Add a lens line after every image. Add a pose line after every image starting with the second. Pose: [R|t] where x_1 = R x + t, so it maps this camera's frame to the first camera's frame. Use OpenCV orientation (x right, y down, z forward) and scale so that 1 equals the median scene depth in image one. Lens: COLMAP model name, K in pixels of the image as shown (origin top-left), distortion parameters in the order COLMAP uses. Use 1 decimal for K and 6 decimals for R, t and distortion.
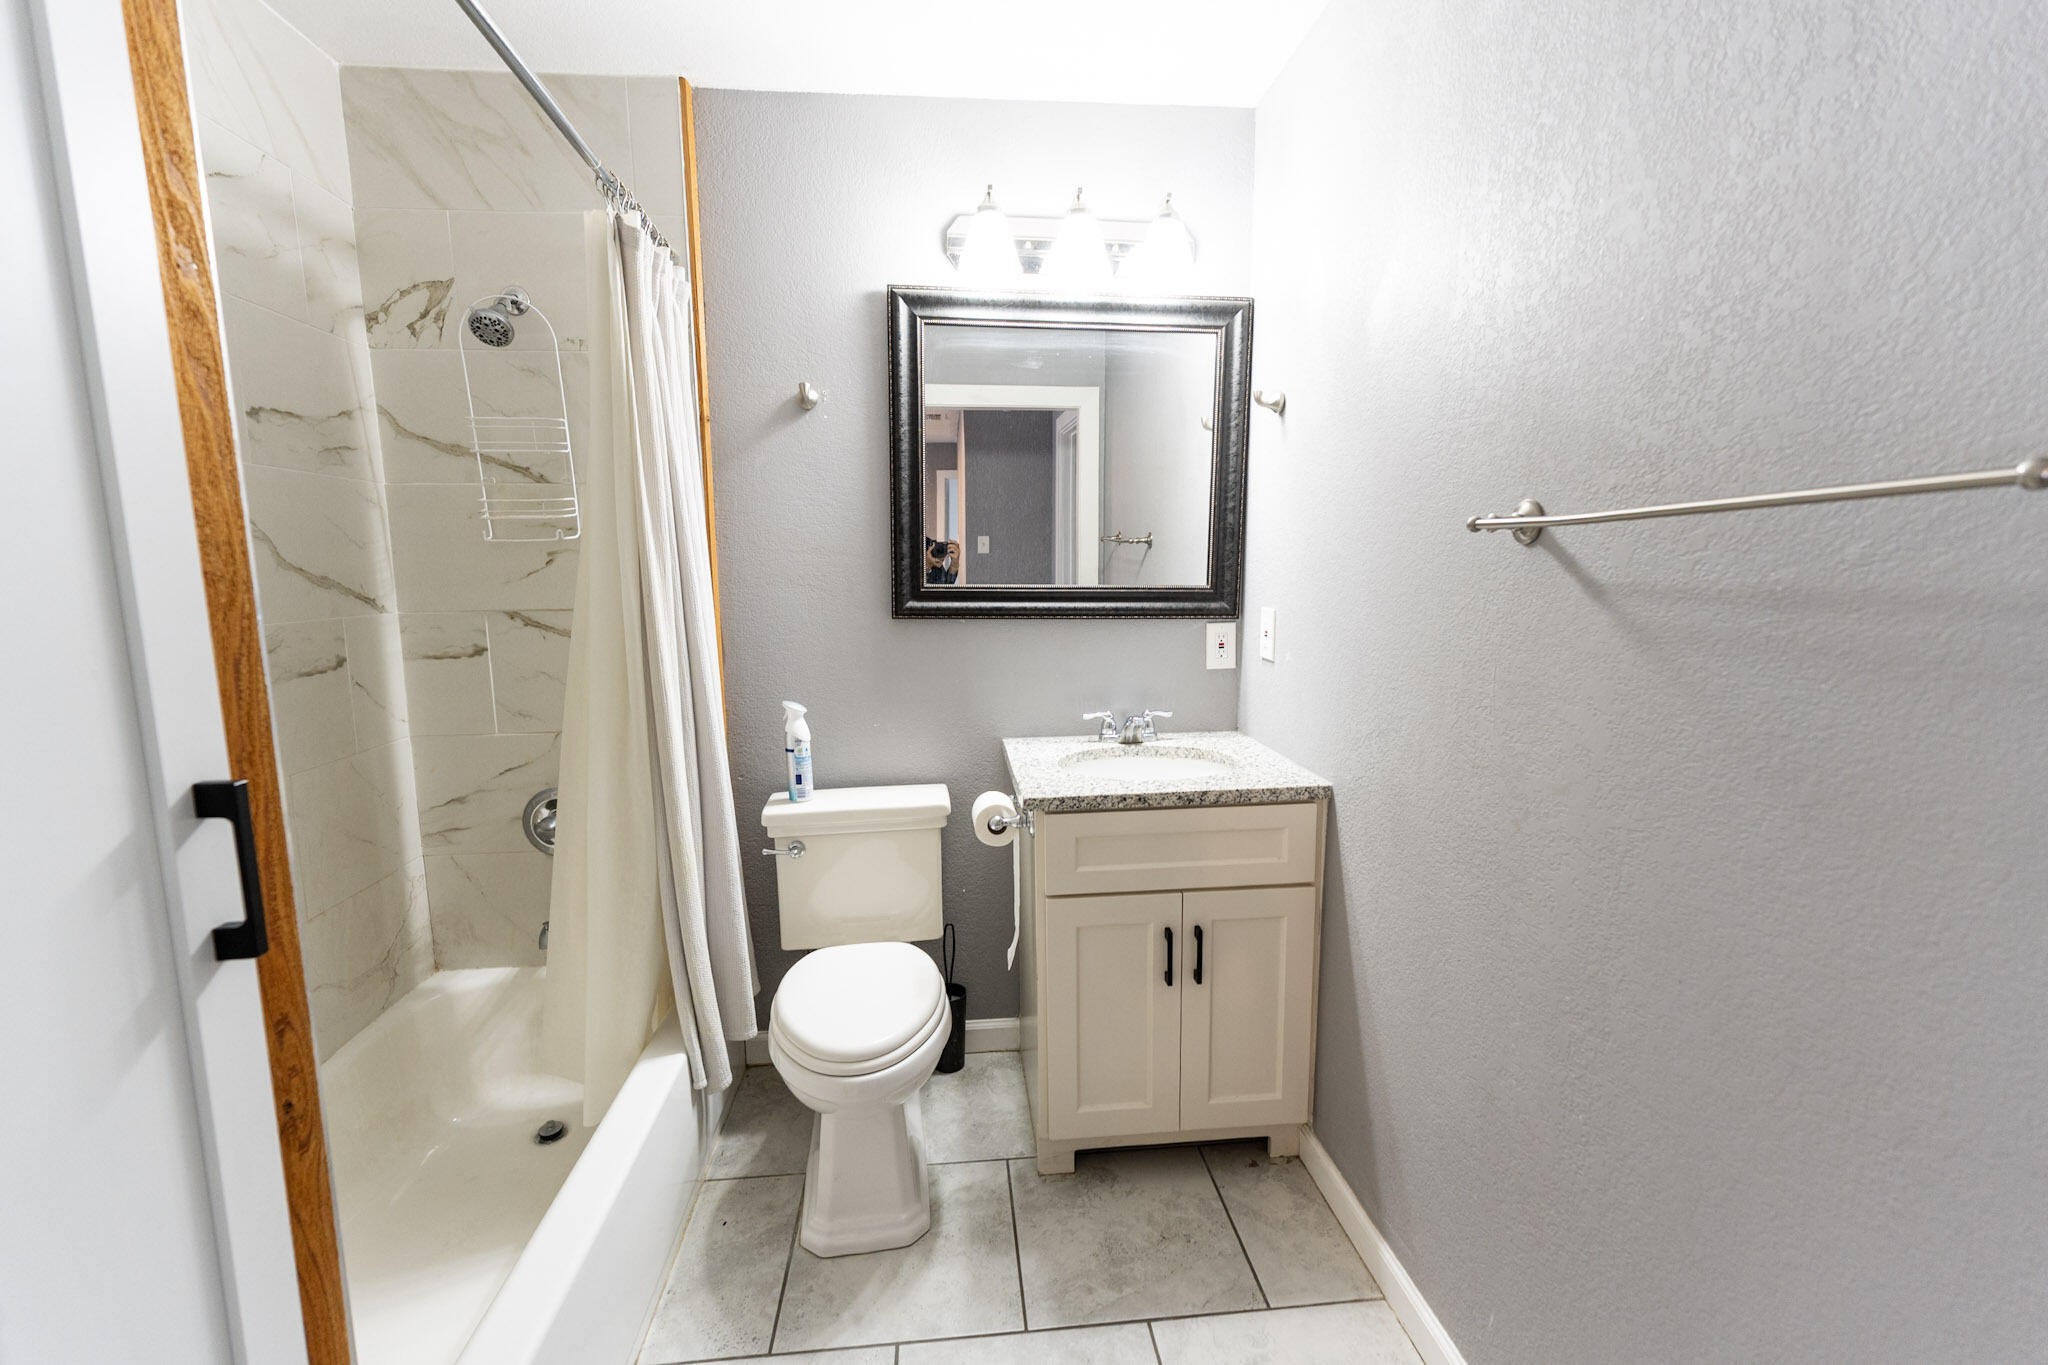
lens RADIAL K [[853.5, 0, 1022.9], [0, 853.5, 684.0], [0, 0, 1]] dist [0.006451, -0.000792]
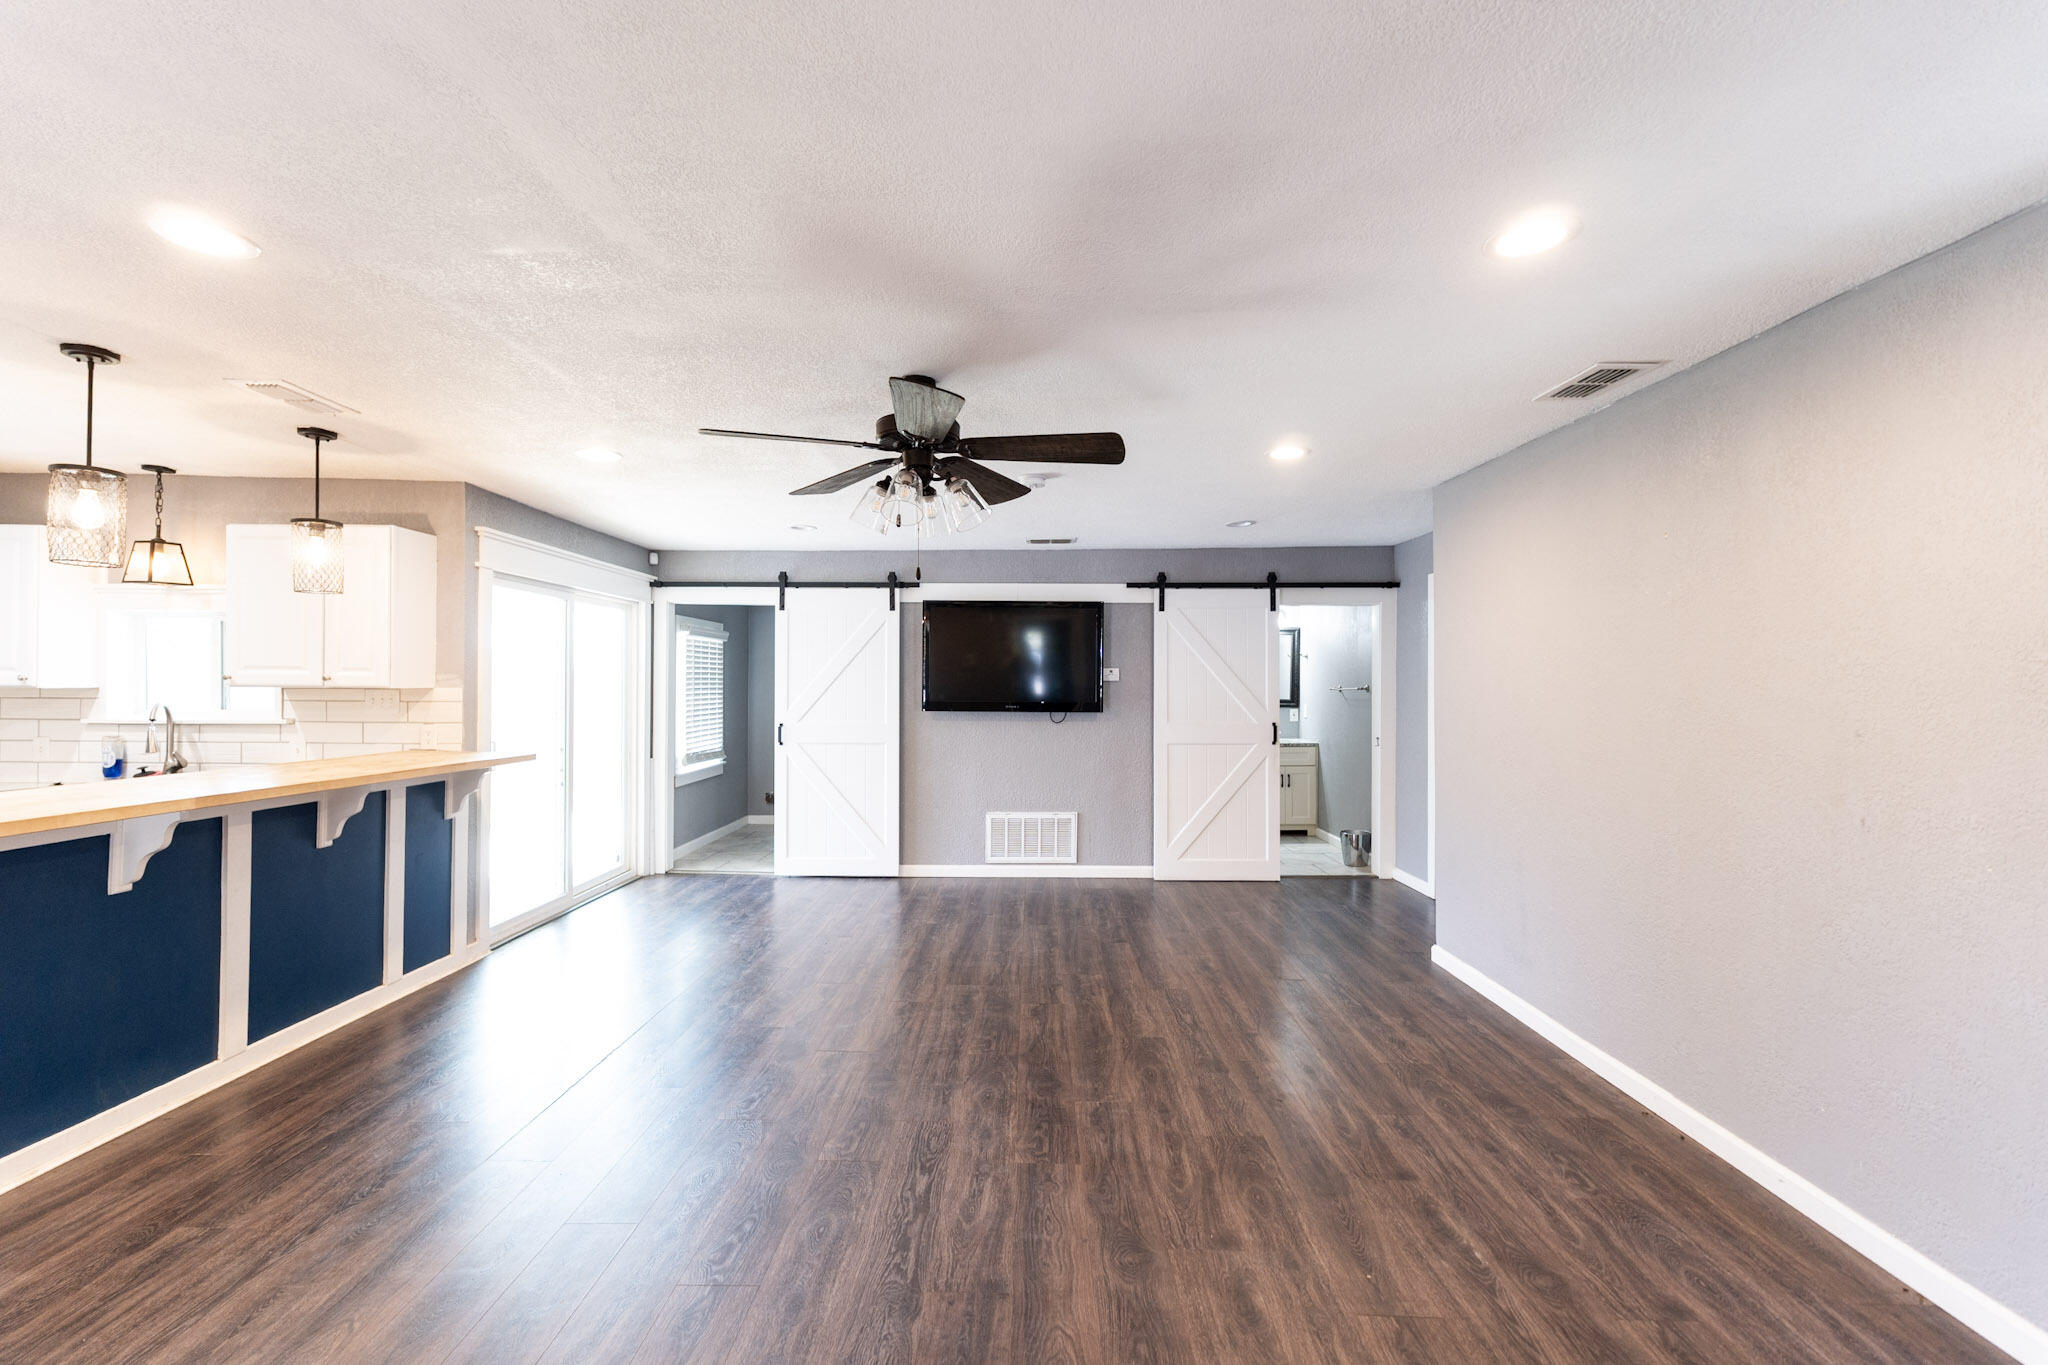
lens RADIAL K [[853.5, 0, 1019.9], [0, 853.5, 679.3], [0, 0, 1]] dist [0.006451, -0.000792]
pose [[0.994547, 0.011175, -0.103685, -0.631527], [-0.026103, 0.989268, -0.143759, 0.404032], [0.100966, 0.145682, 0.984166, -3.093981]]
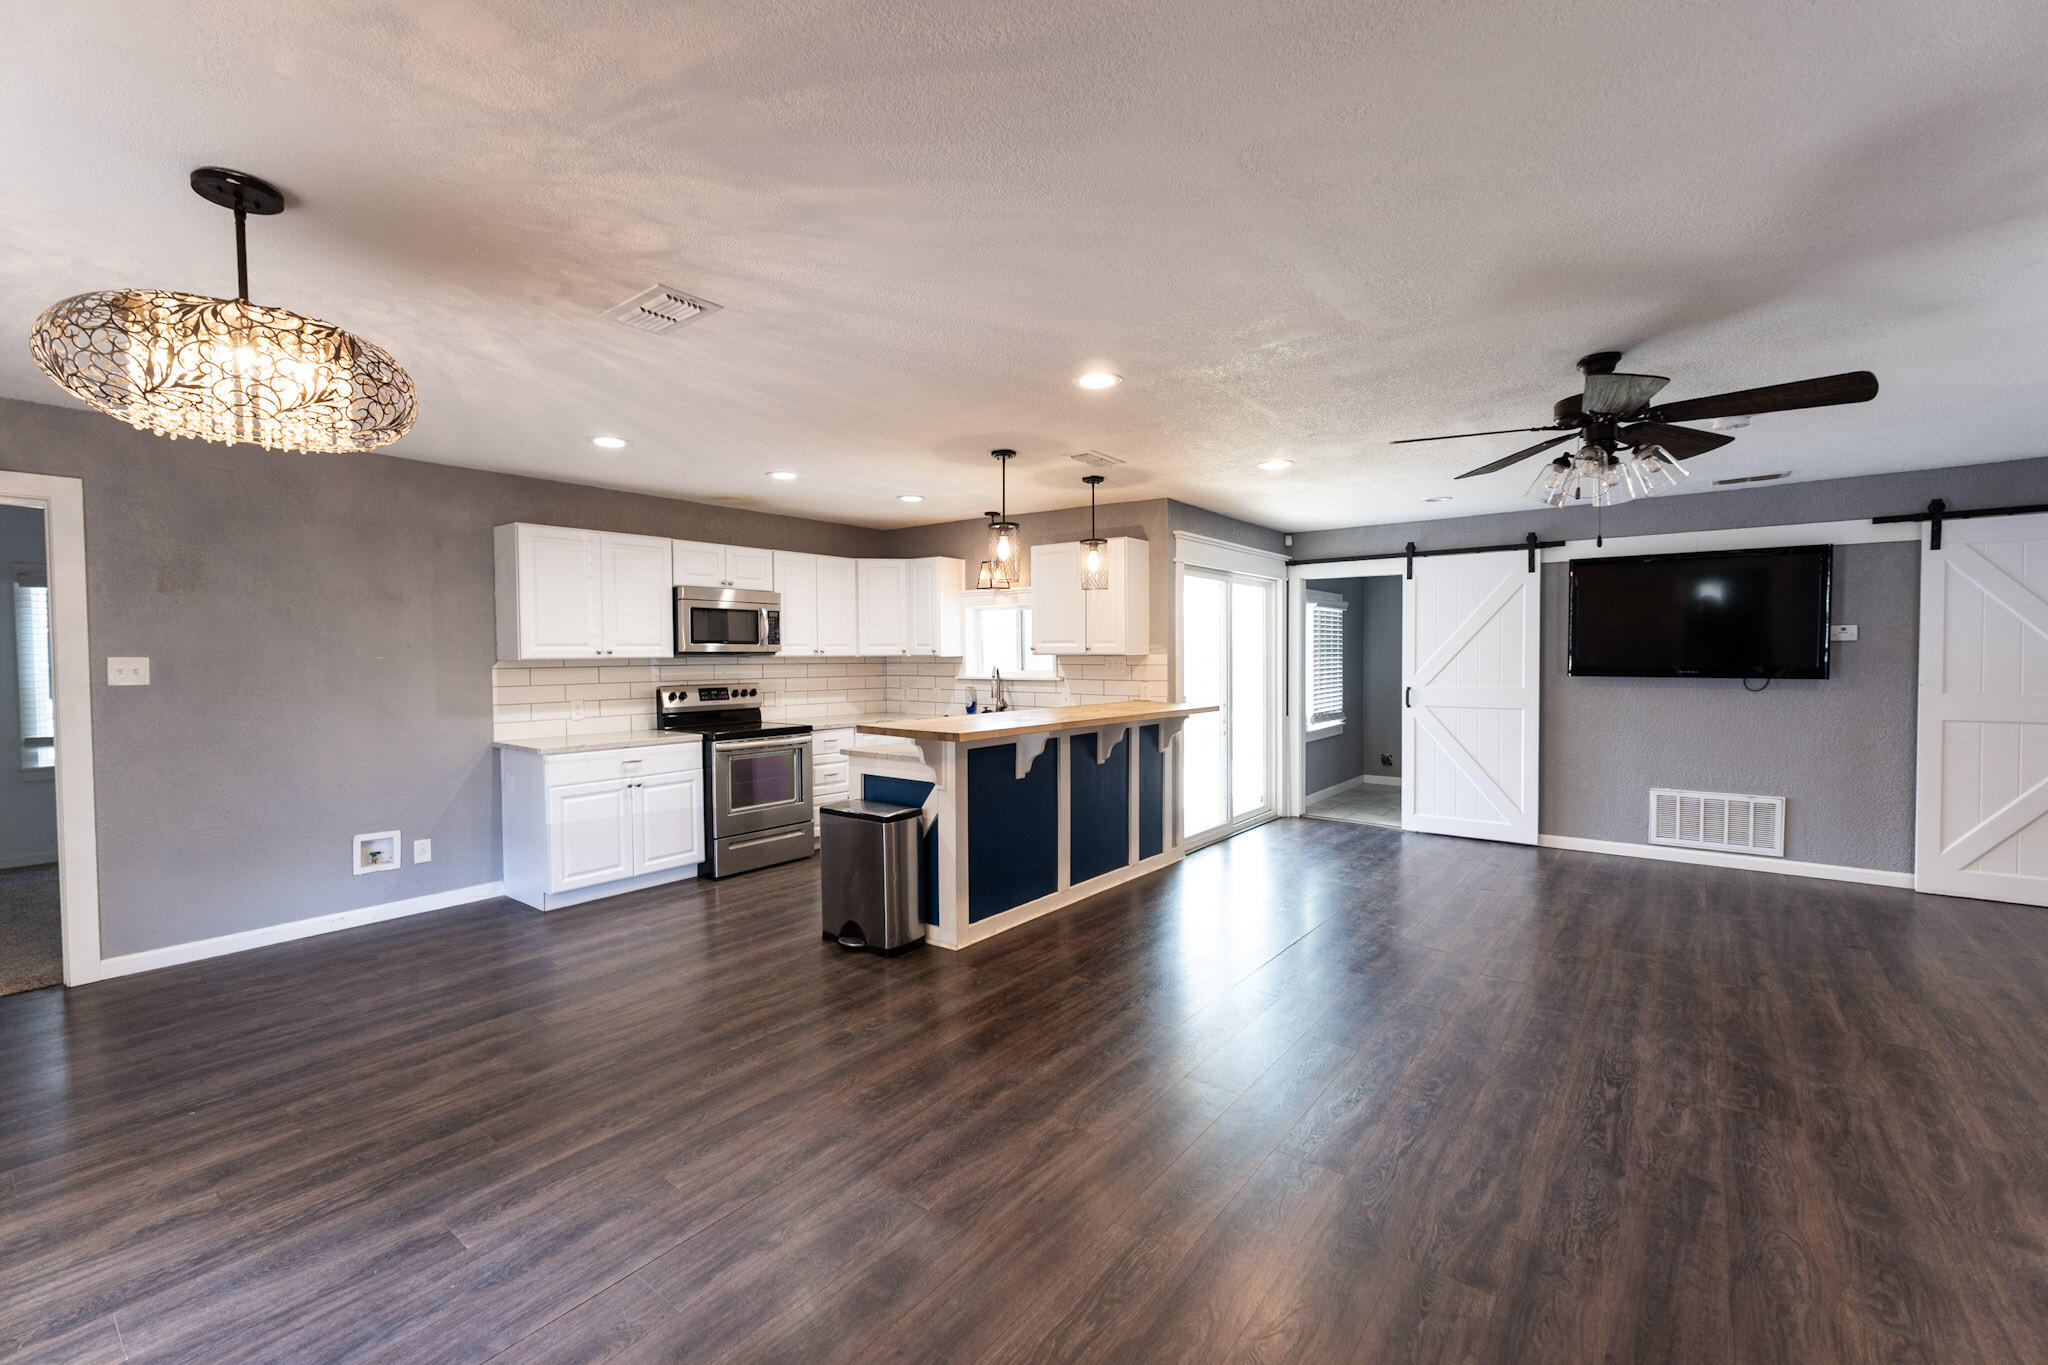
lens RADIAL K [[853.5, 0, 1021.2], [0, 853.5, 677.6], [0, 0, 1]] dist [0.006451, -0.000792]
pose [[0.727620, 0.022510, -0.685611, -0.655161], [-0.094713, 0.993186, -0.067907, 0.481358], [0.679411, 0.114346, 0.724794, -3.584111]]
